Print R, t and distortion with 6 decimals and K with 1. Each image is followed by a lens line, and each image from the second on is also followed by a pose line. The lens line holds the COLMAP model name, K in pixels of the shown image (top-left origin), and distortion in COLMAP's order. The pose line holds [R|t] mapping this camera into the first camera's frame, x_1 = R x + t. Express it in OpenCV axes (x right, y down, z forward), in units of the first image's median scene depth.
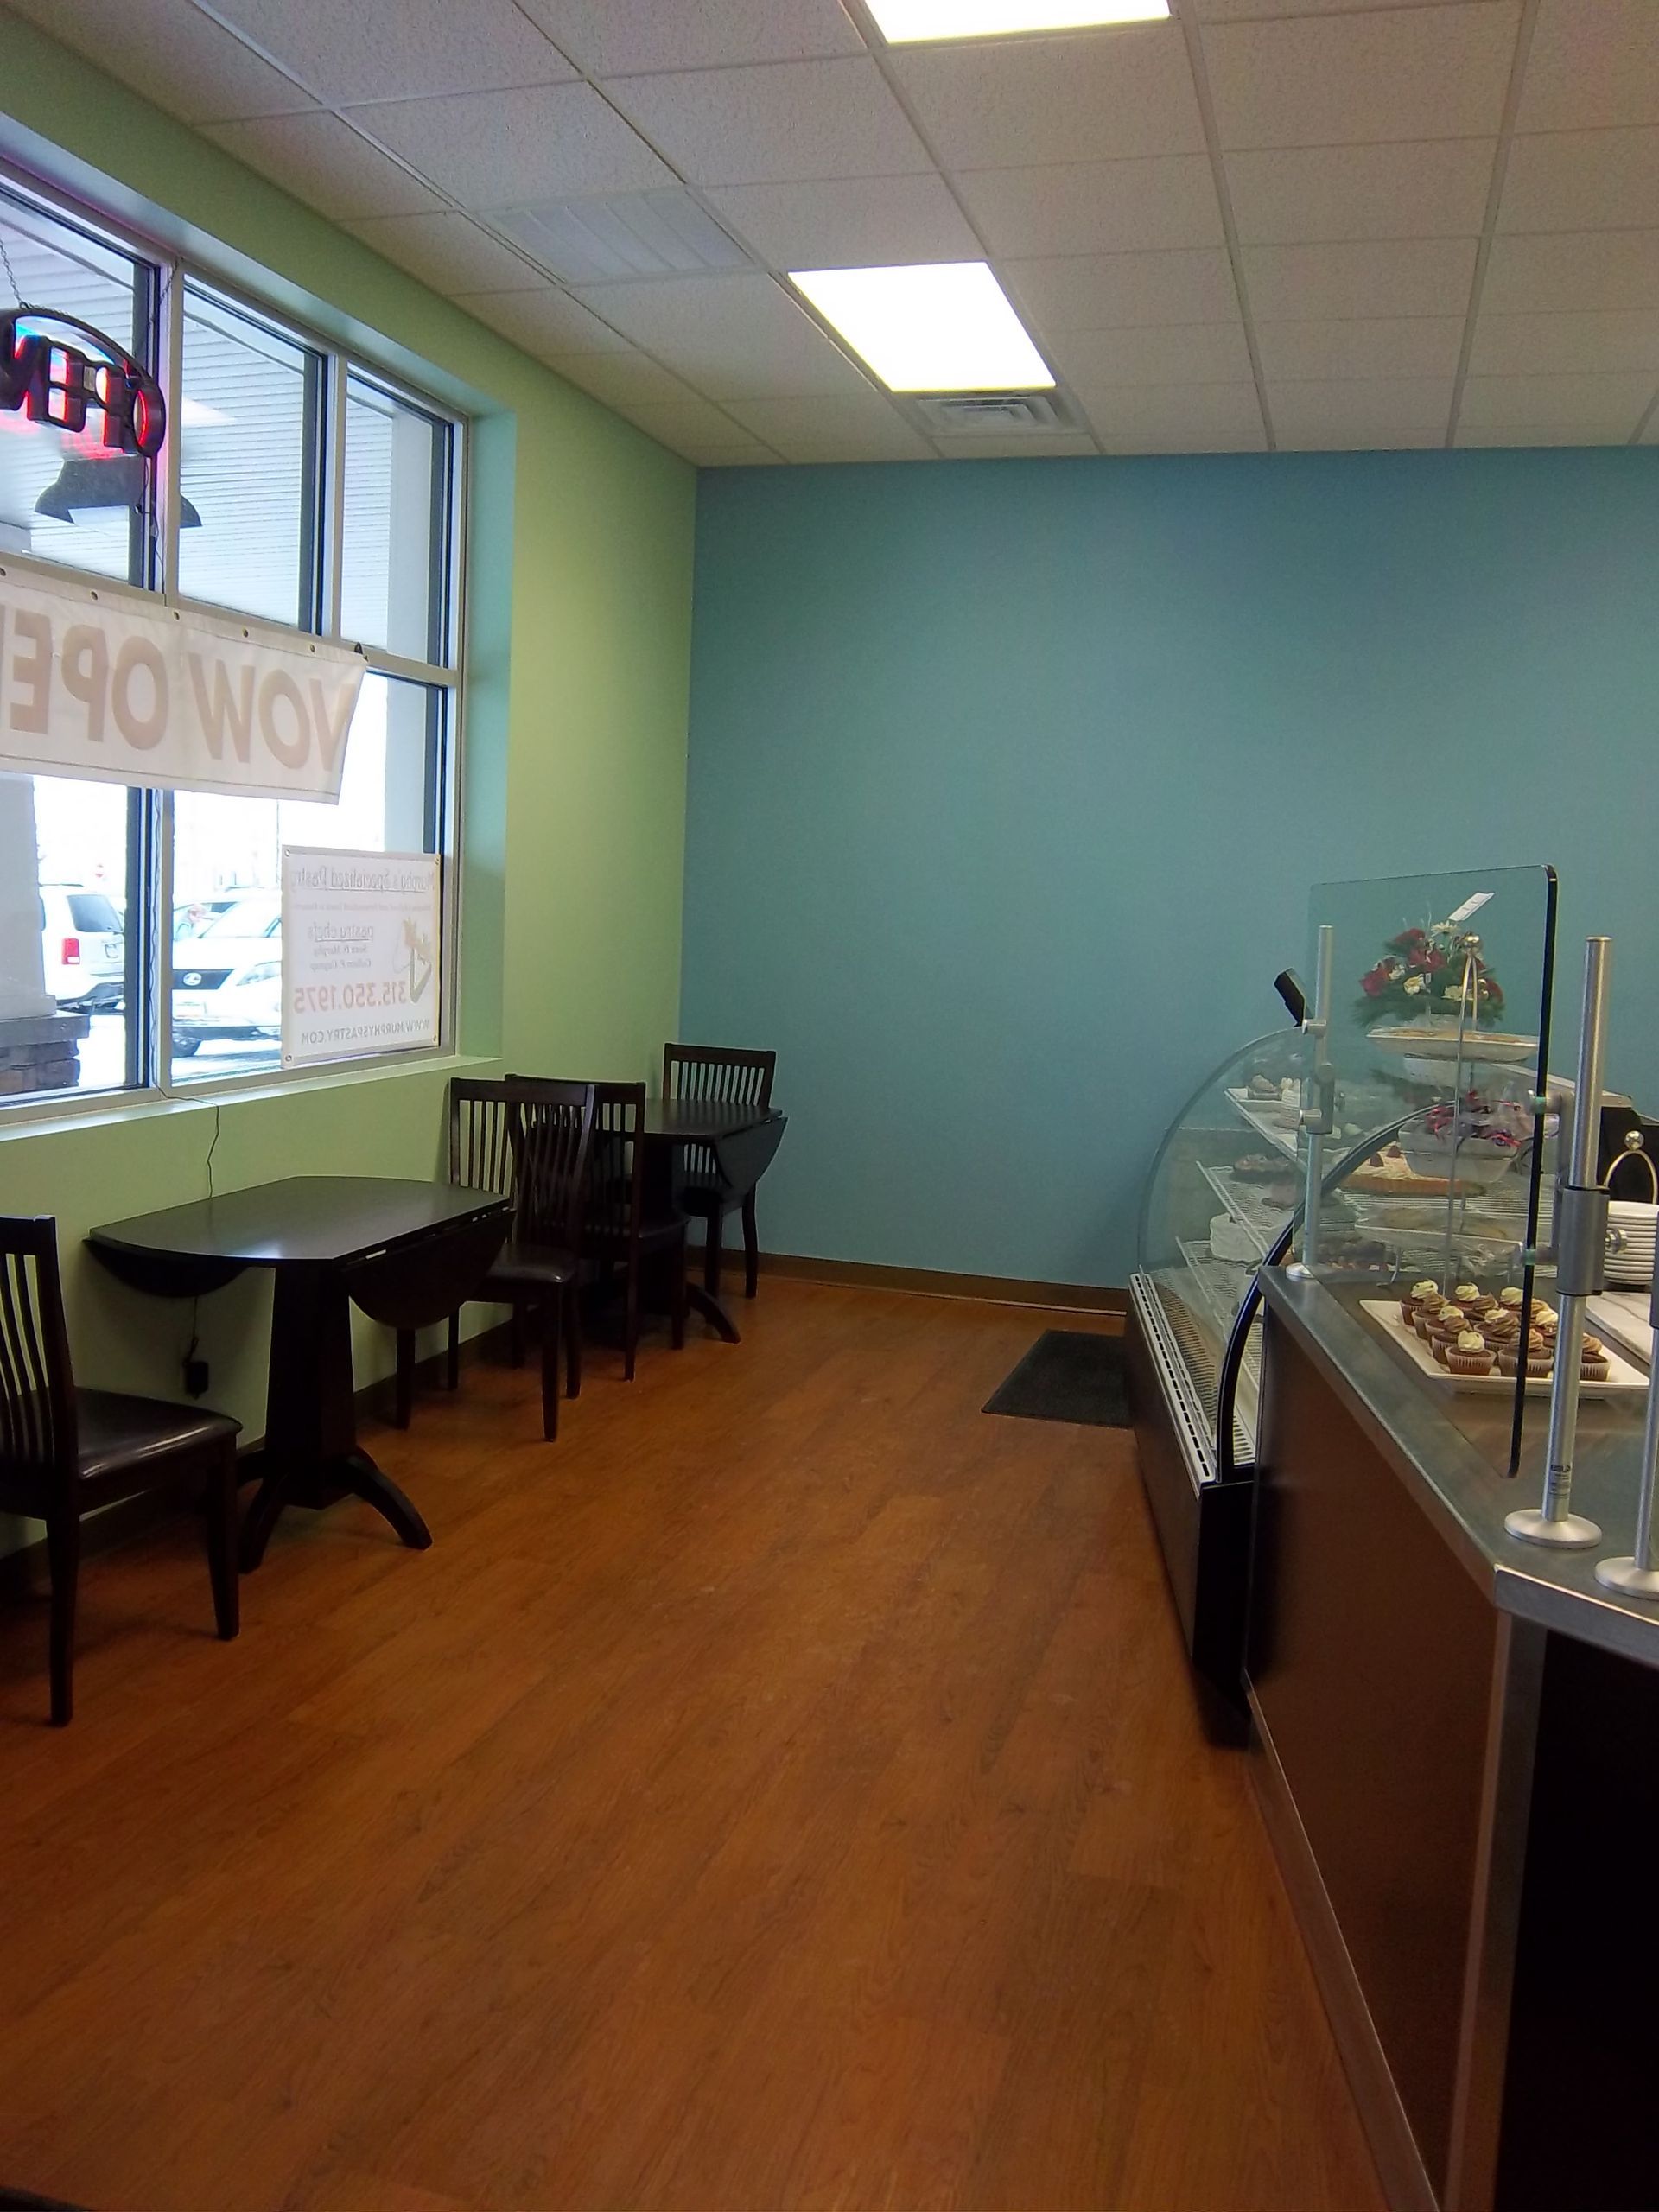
lens RADIAL K [[1859.2, 0, 816.9], [0, 1859.2, 1084.3], [0, 0, 1]] dist [-0.110353, 0.081154]
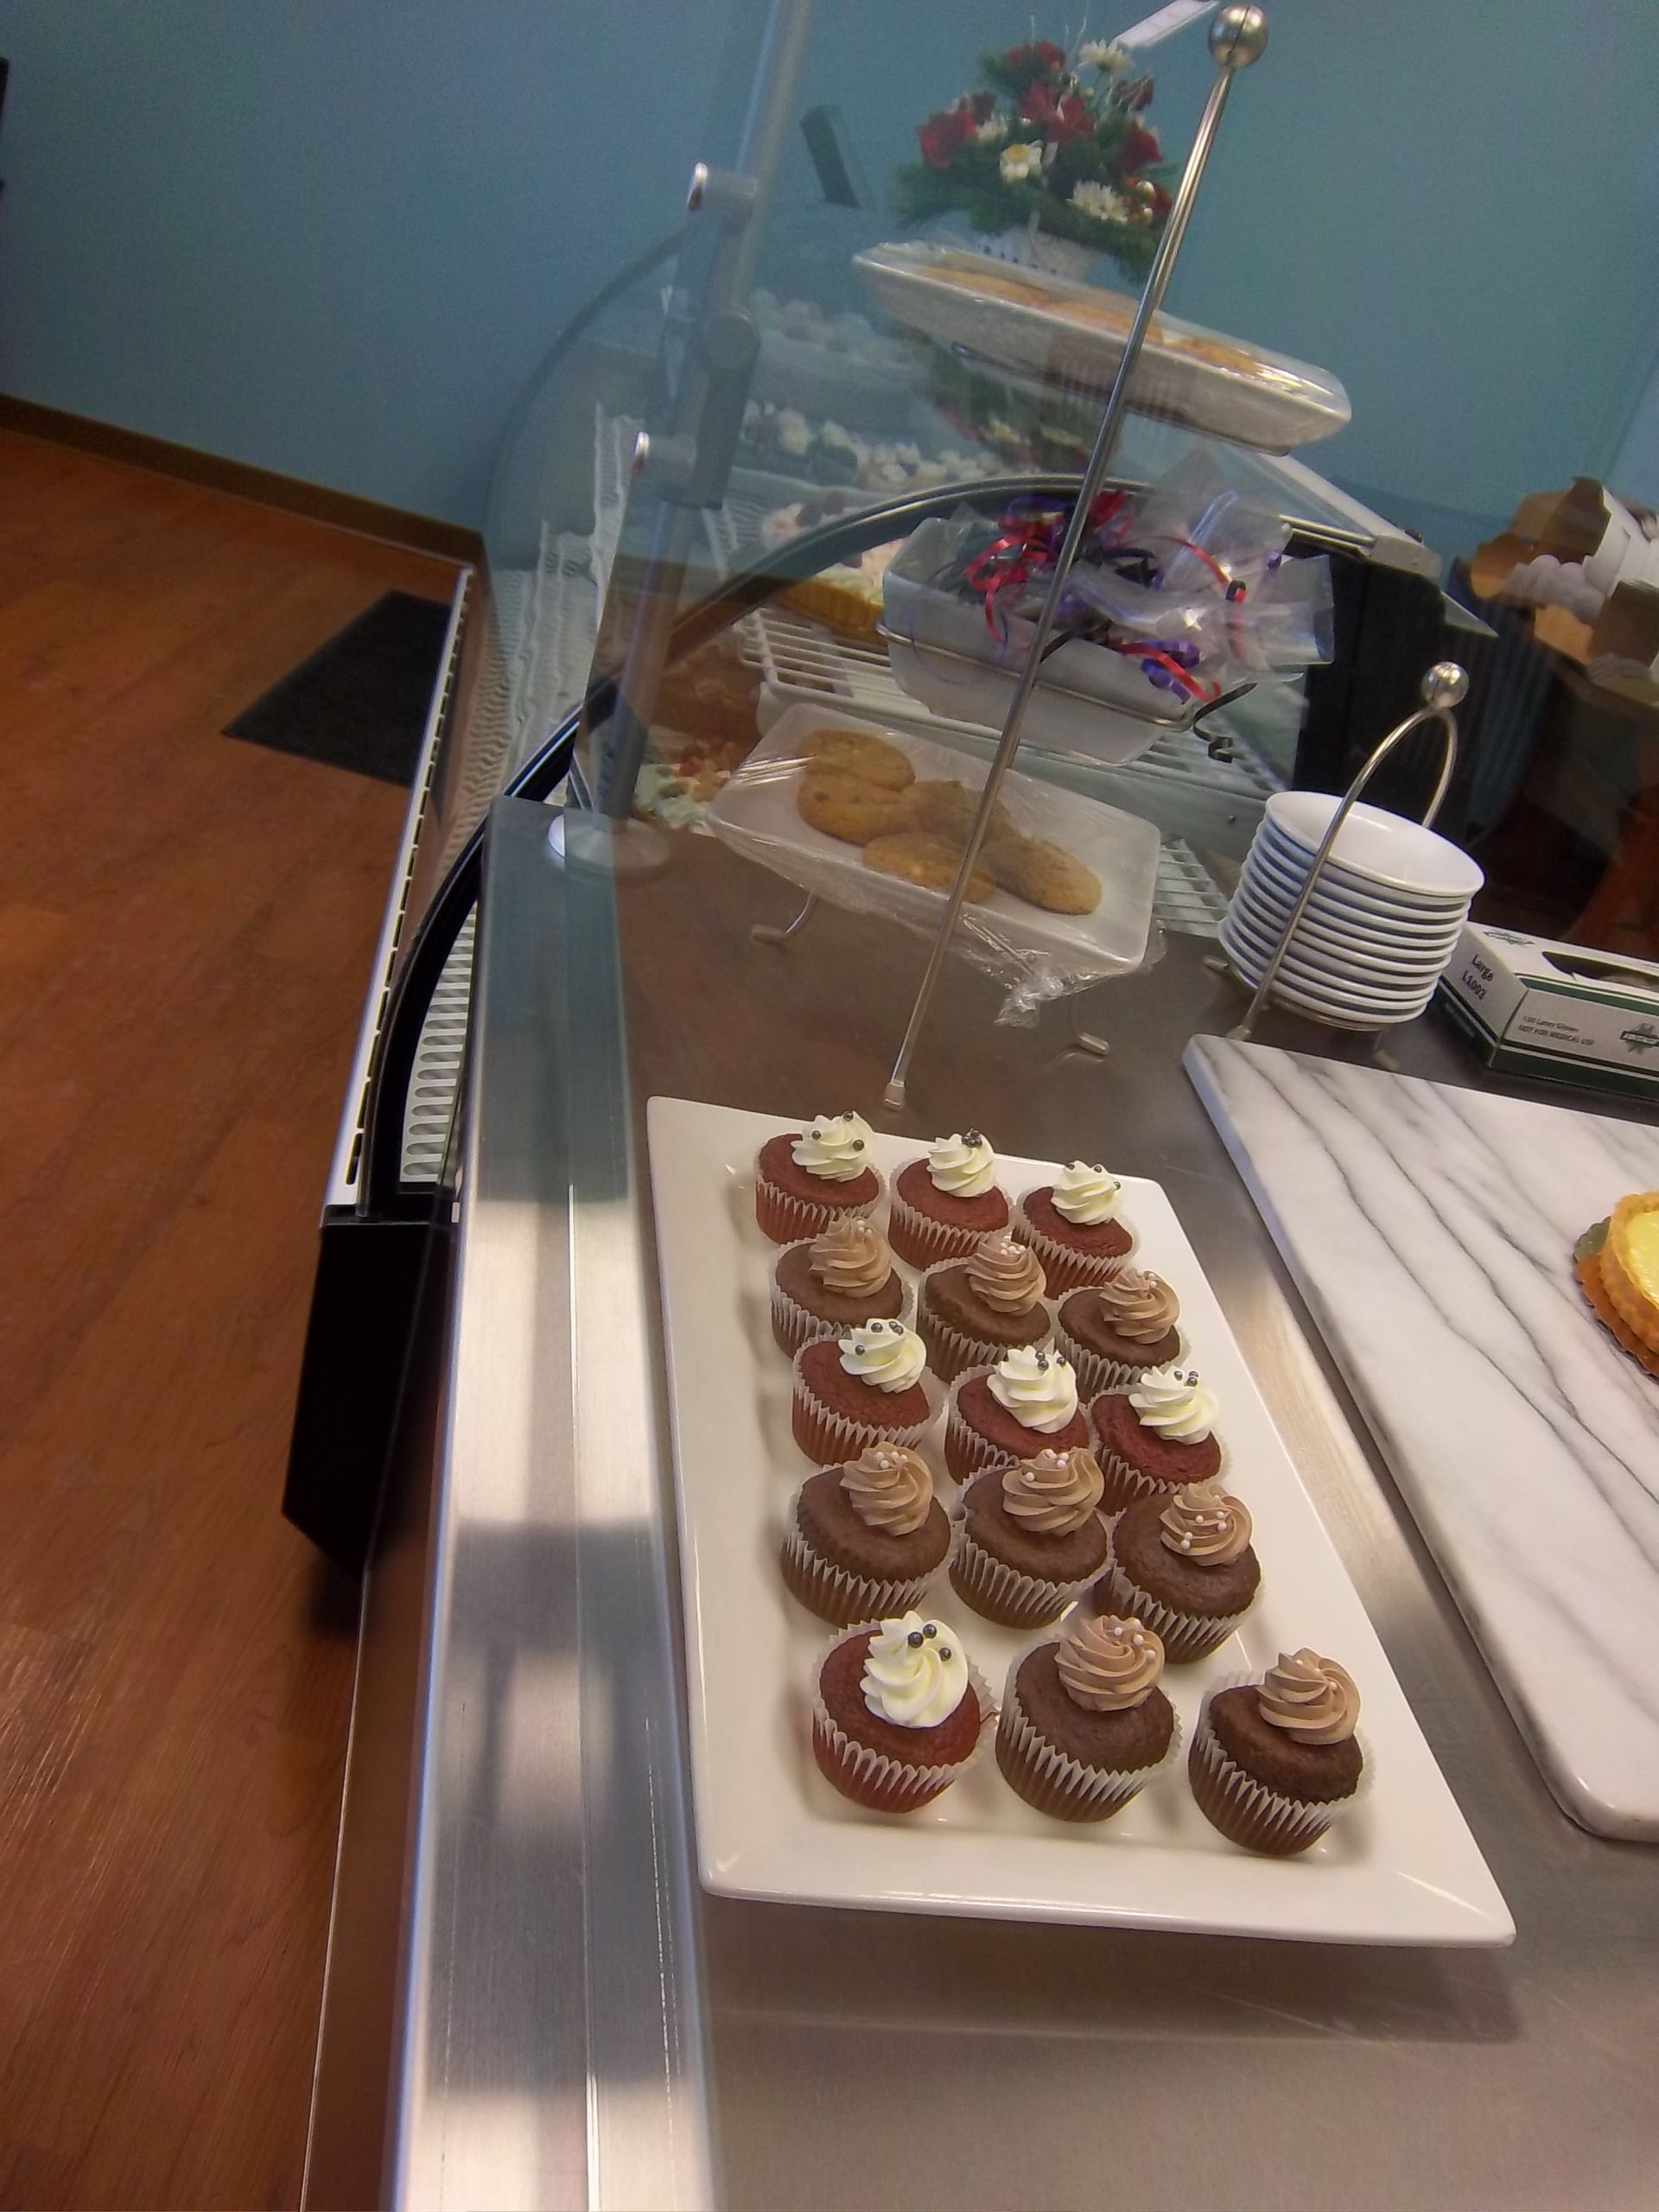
lens RADIAL K [[1859.2, 0, 816.9], [0, 1859.2, 1084.3], [0, 0, 1]] dist [-0.110353, 0.081154]
pose [[0.952628, 0.088779, 0.290893, 0.151761], [-0.206809, 0.890380, 0.405528, -0.019800], [-0.223003, -0.446476, 0.866561, 0.474592]]
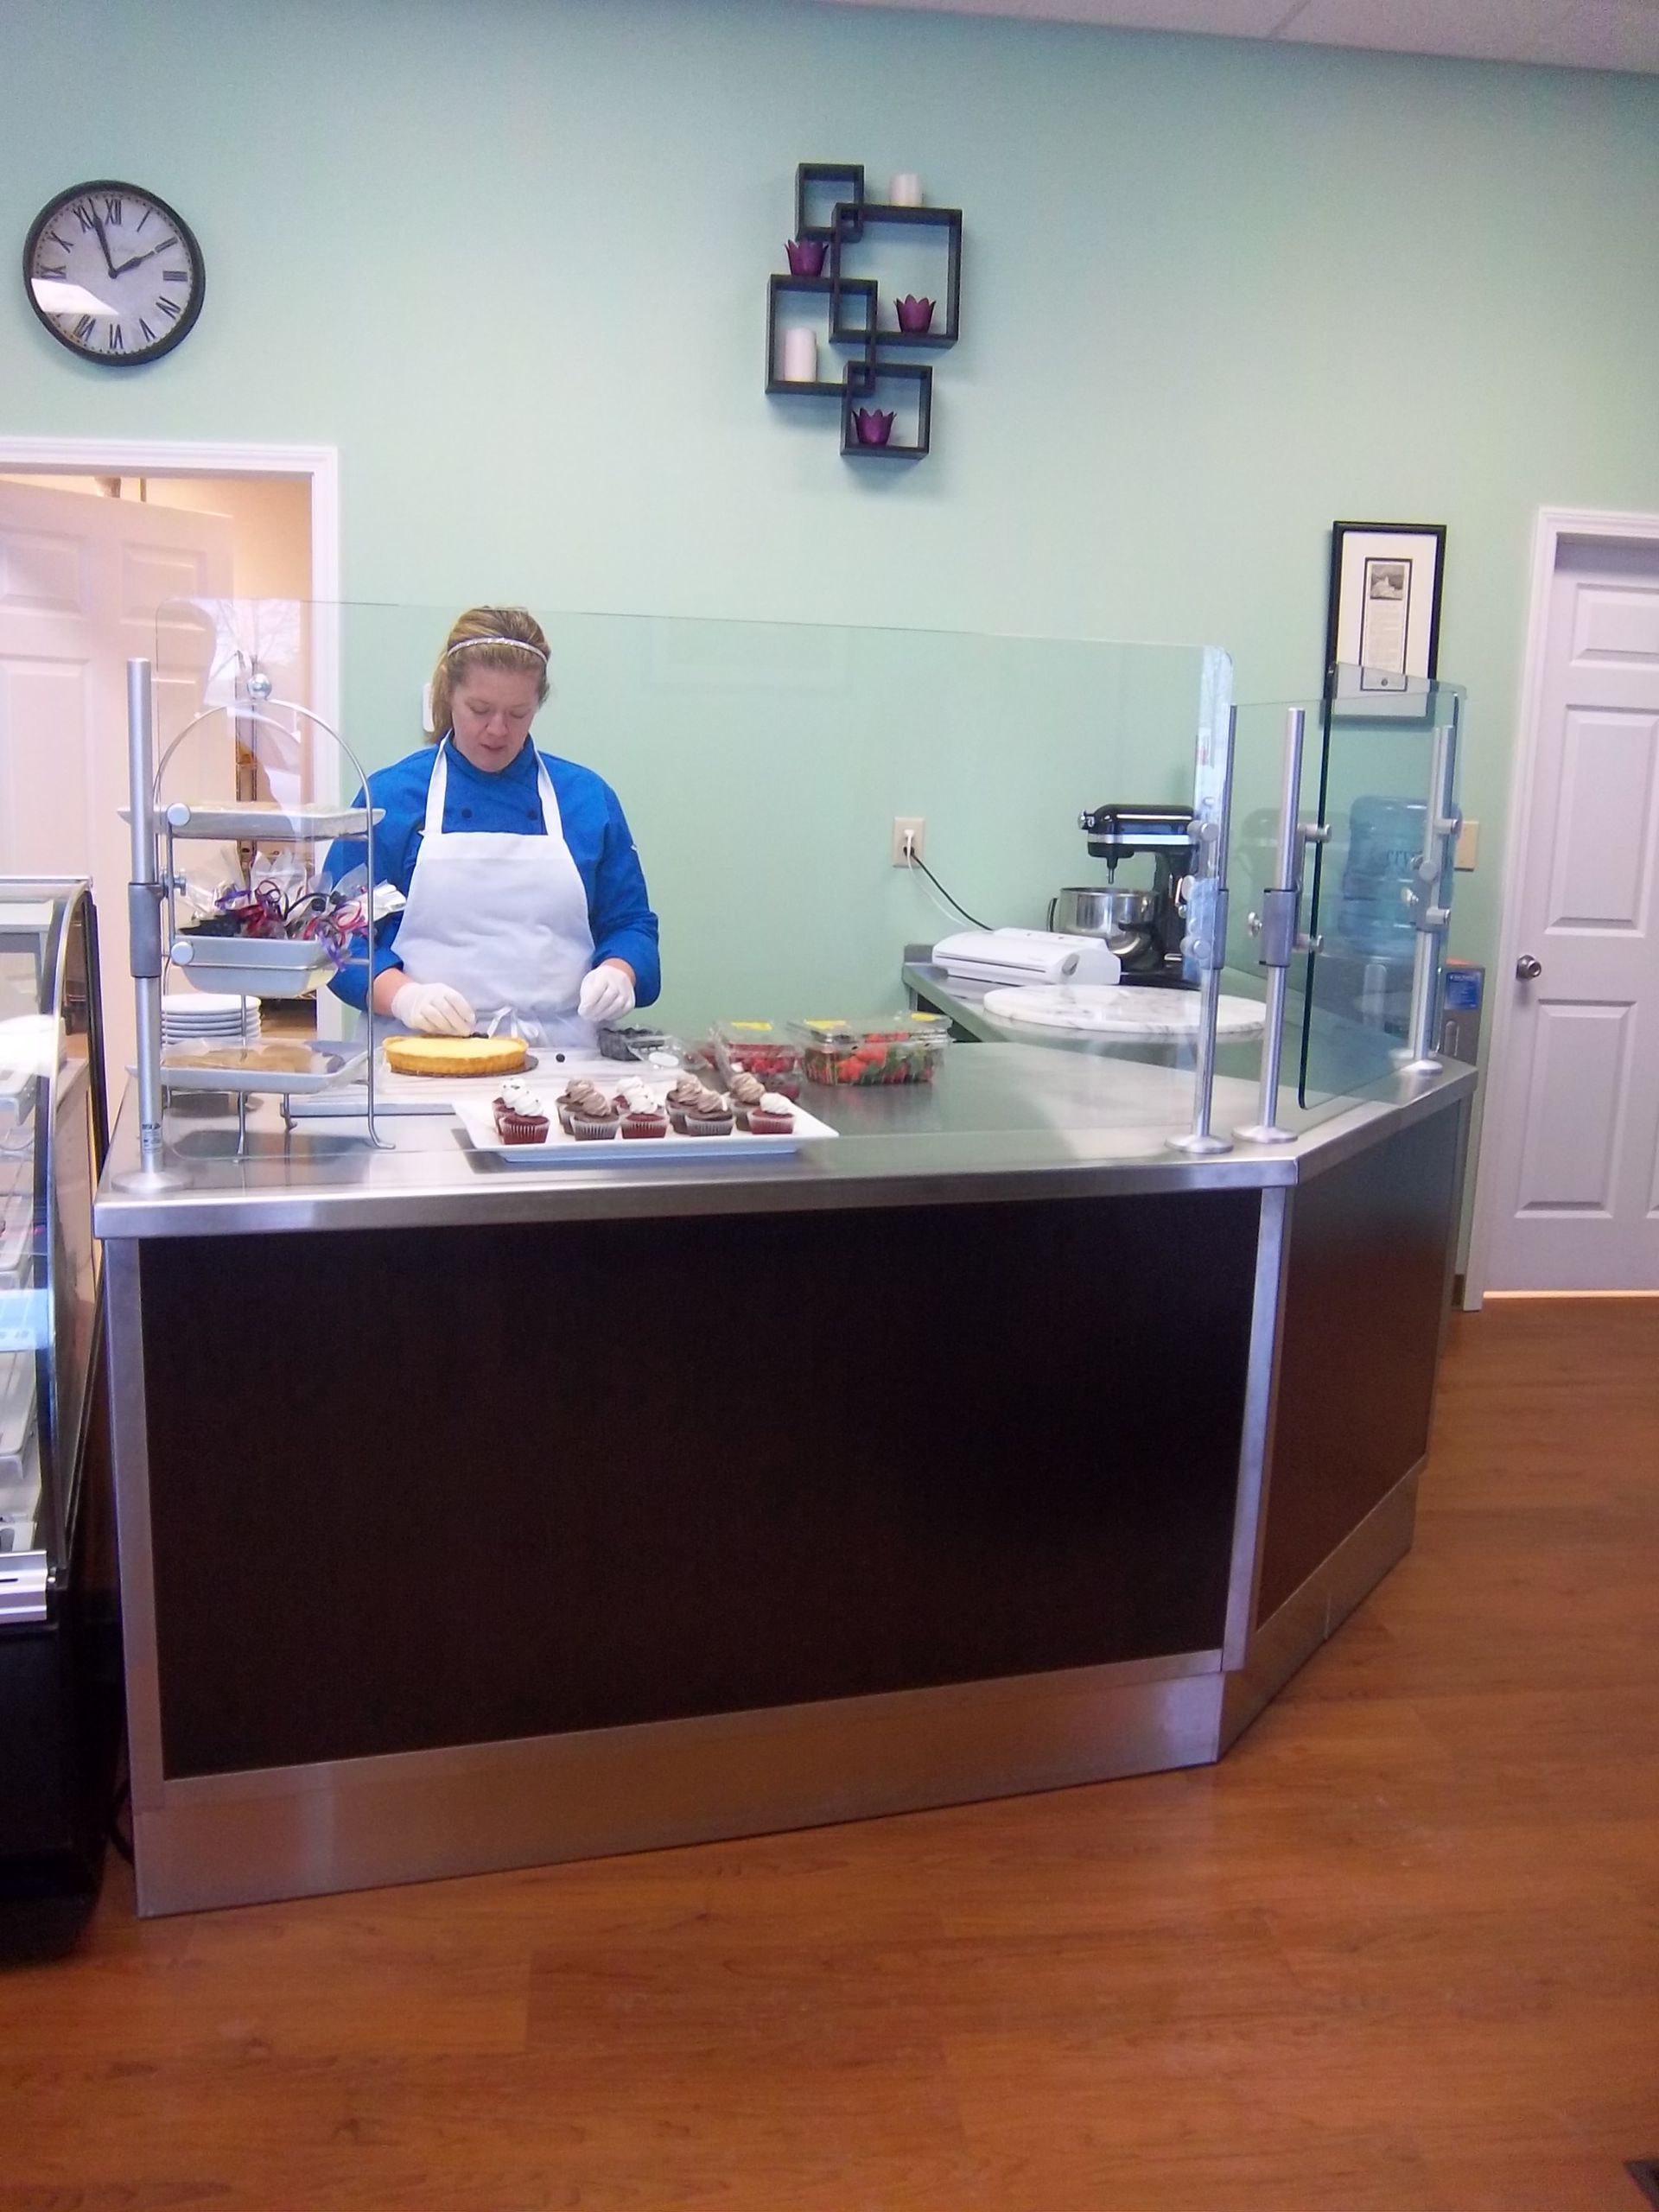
lens RADIAL K [[1842.8, 0, 822.4], [0, 1842.8, 1083.0], [0, 0, 1]] dist [-0.058944, 0.011149]
pose [[-0.382876, -0.207299, 0.900240, -0.324406], [0.047697, 0.968762, 0.243364, -0.064731], [-0.922568, 0.136117, -0.361028, 0.779340]]
